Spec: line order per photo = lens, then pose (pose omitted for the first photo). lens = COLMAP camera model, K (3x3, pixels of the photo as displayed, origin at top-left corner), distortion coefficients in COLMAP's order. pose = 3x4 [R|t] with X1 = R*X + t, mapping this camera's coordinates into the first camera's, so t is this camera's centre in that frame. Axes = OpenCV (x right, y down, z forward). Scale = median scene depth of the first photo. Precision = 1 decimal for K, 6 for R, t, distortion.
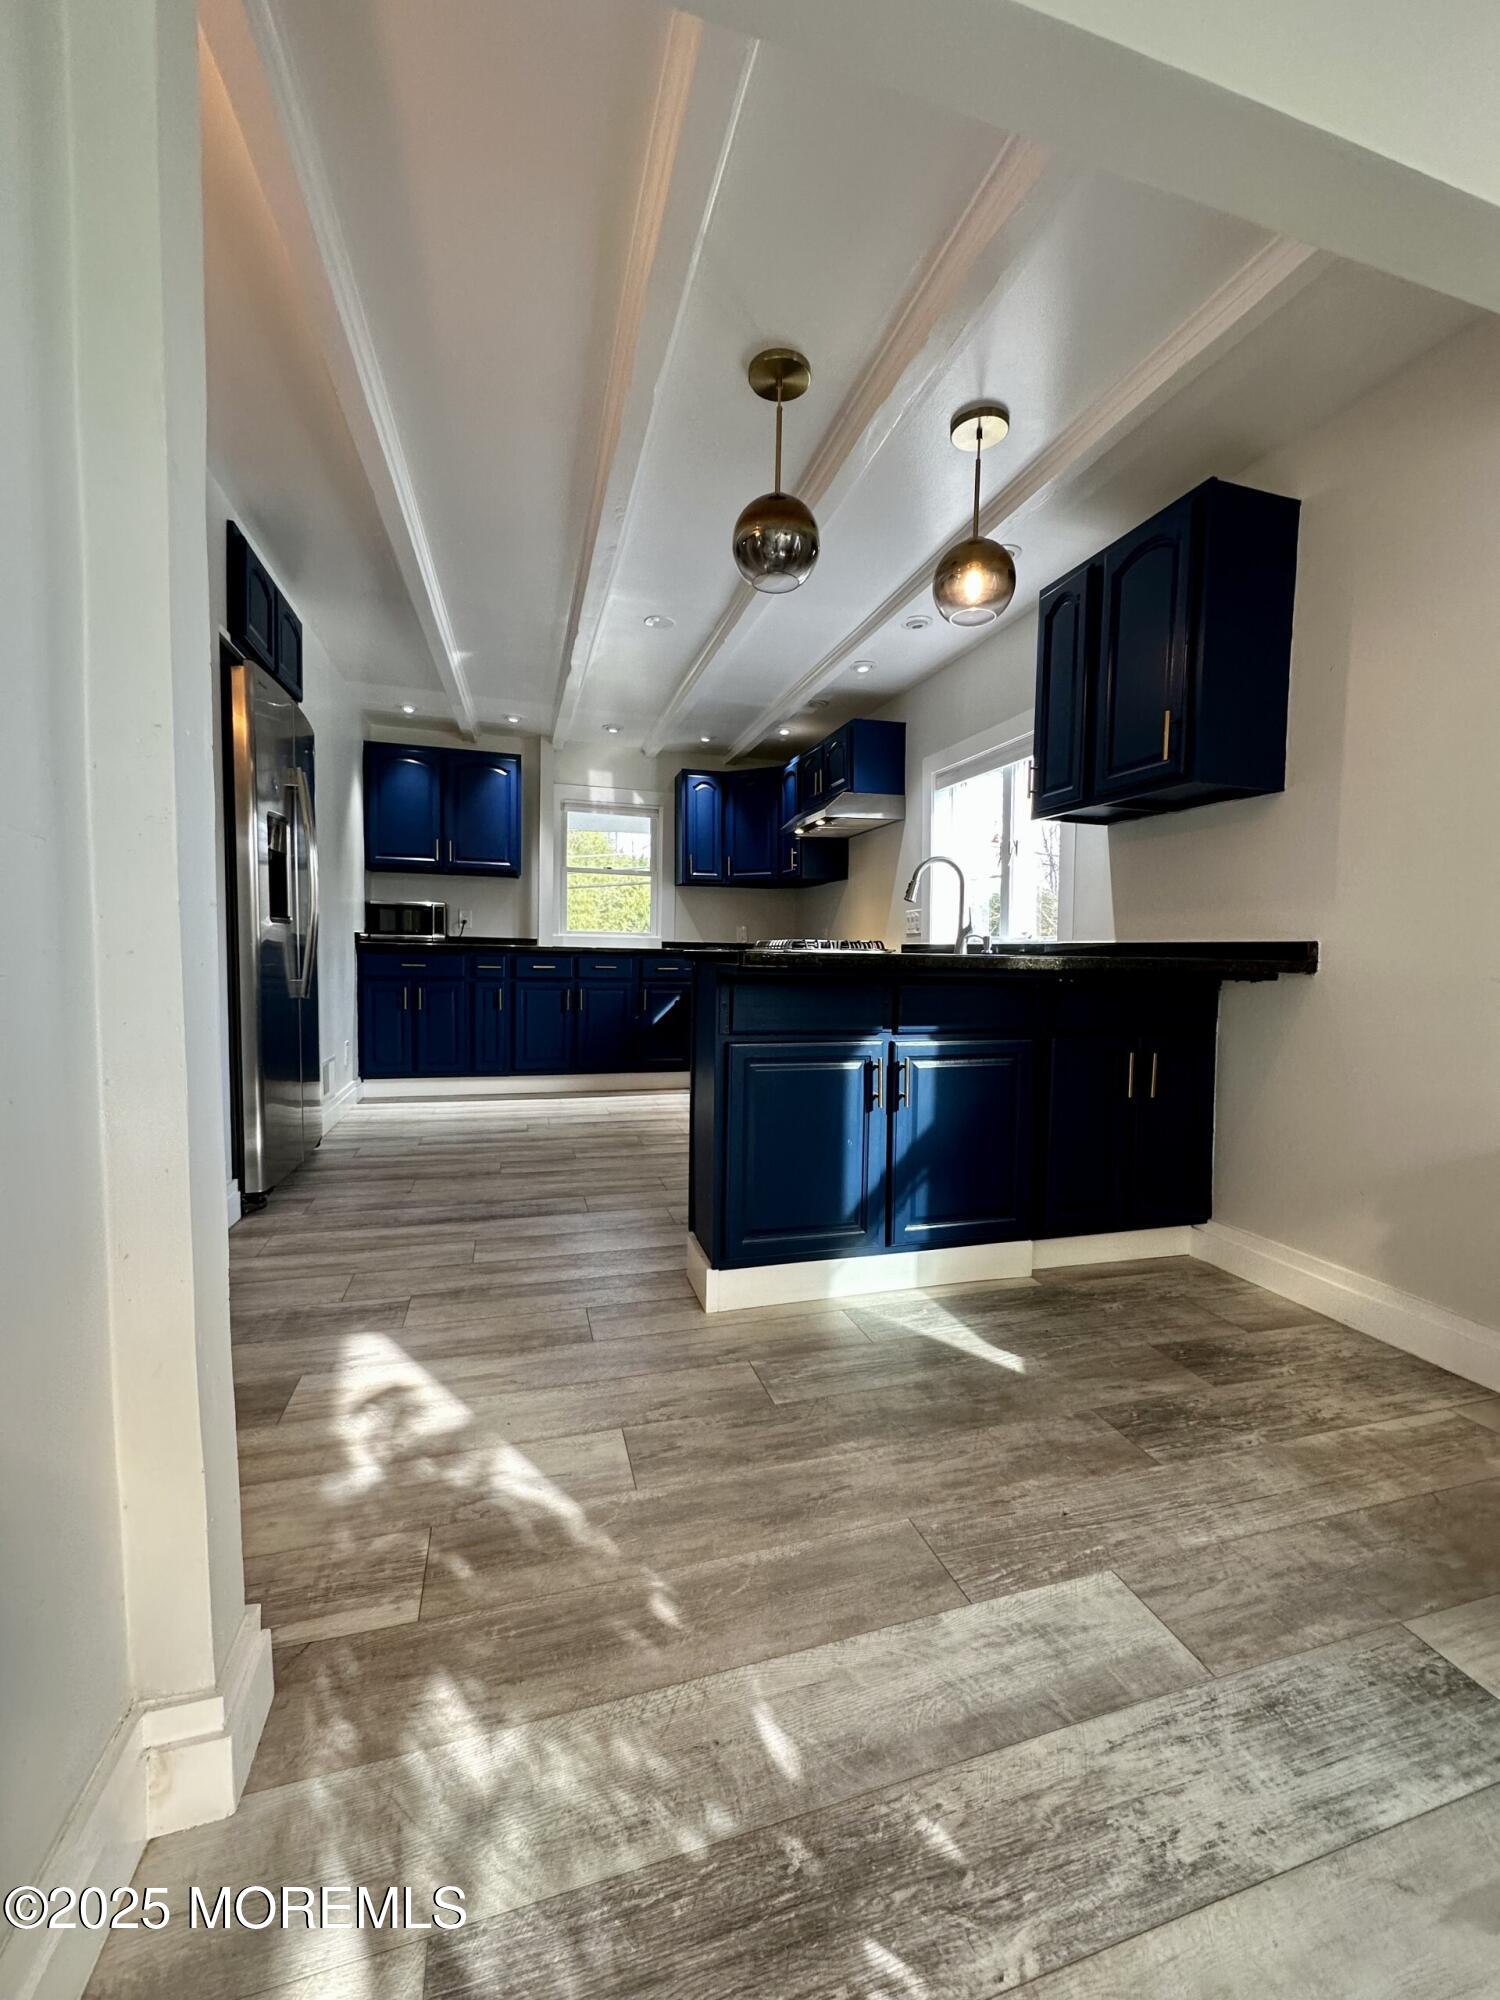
lens RADIAL K [[788.6, 0, 750.0], [0, 788.6, 1000.0], [0, 0, 1]] dist [-0.001696, 0.000746]
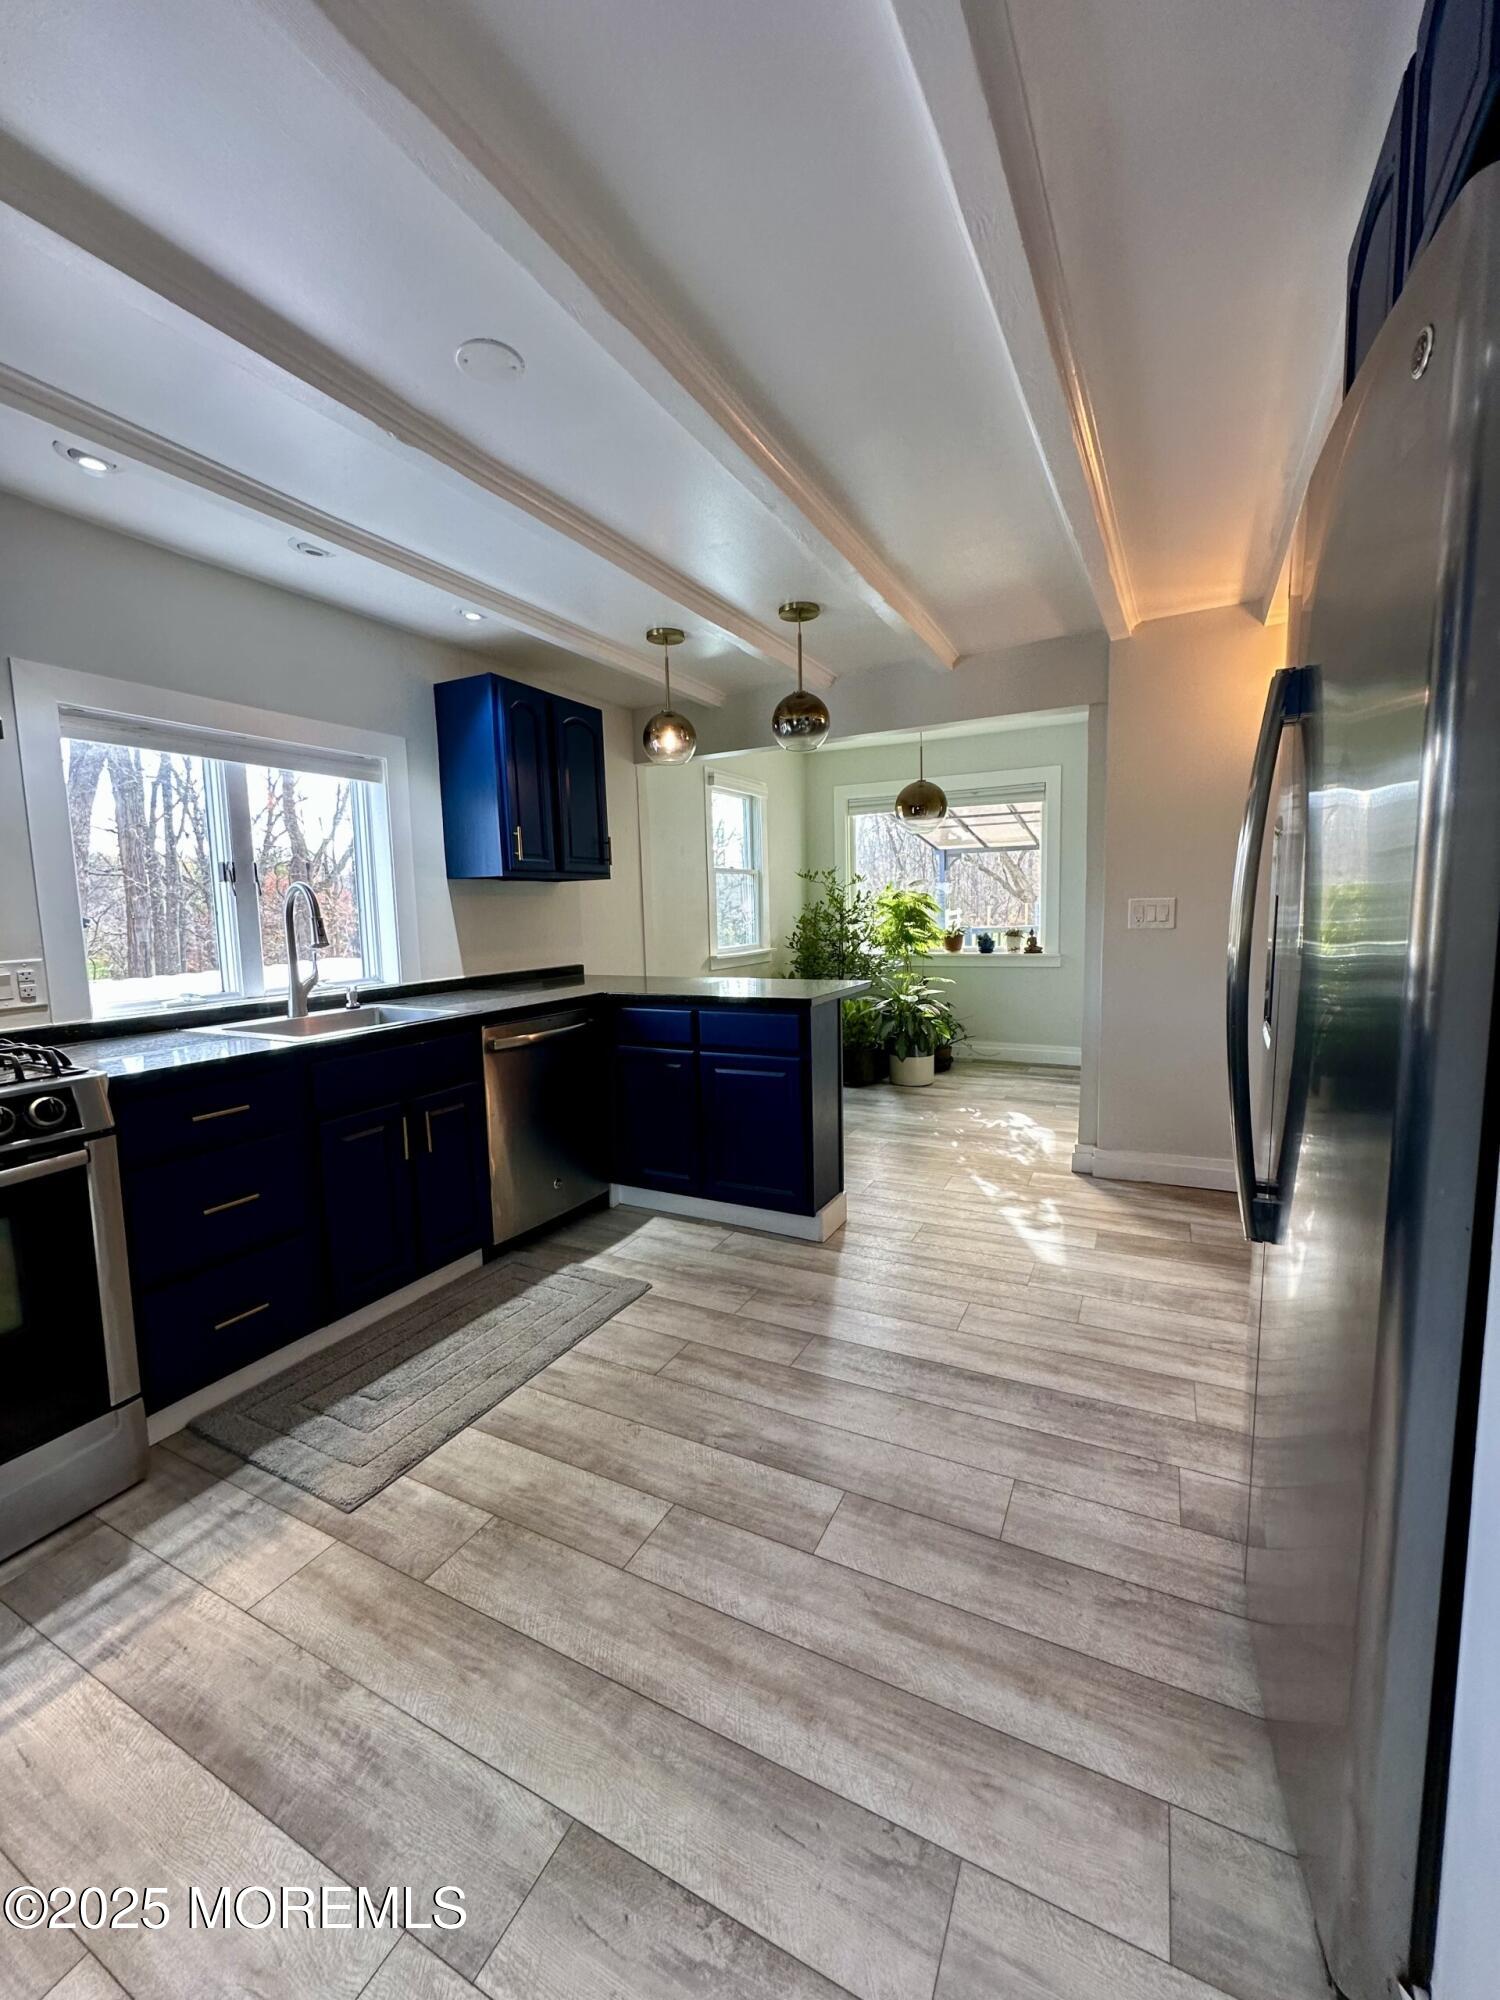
lens RADIAL K [[797.0, 0, 749.9], [0, 797.0, 992.8], [0, 0, 1]] dist [-0.001978, 0.000335]
pose [[-0.724952, -0.069300, 0.685304, -0.446517], [0.052166, 0.986545, 0.154947, -0.141594], [-0.686821, 0.148079, -0.711583, 1.004232]]
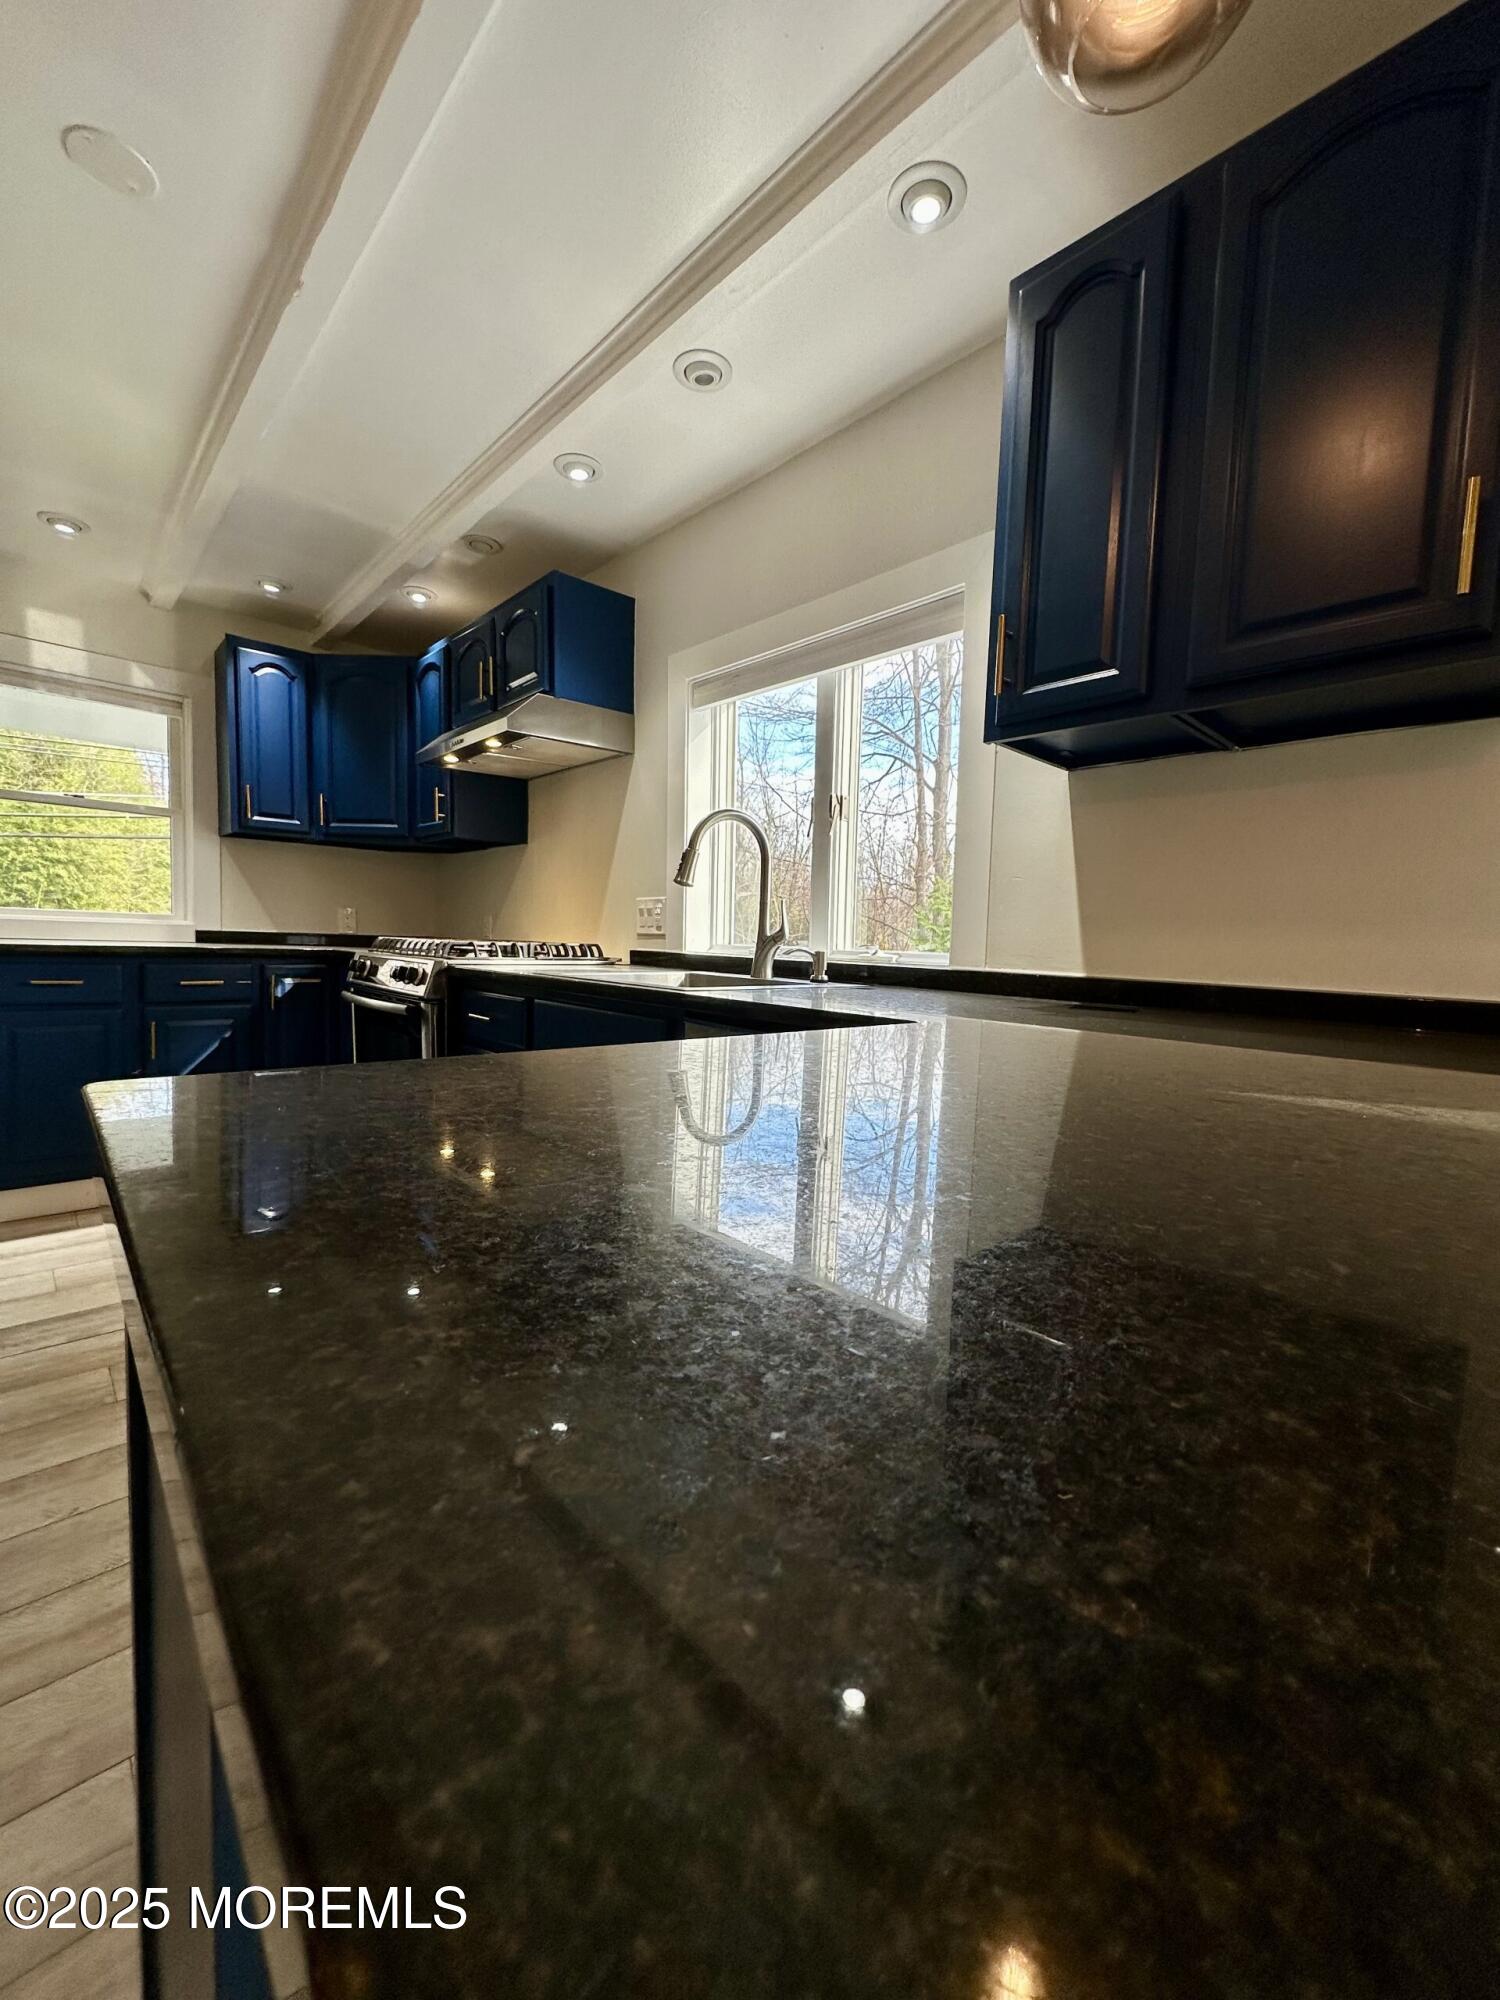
lens RADIAL K [[797.0, 0, 749.9], [0, 797.0, 992.8], [0, 0, 1]] dist [-0.001978, 0.000335]
pose [[0.895586, -0.016967, 0.444565, -0.007721], [0.008776, 0.999752, 0.020476, -0.048038], [-0.444802, -0.014436, 0.895513, 0.376122]]
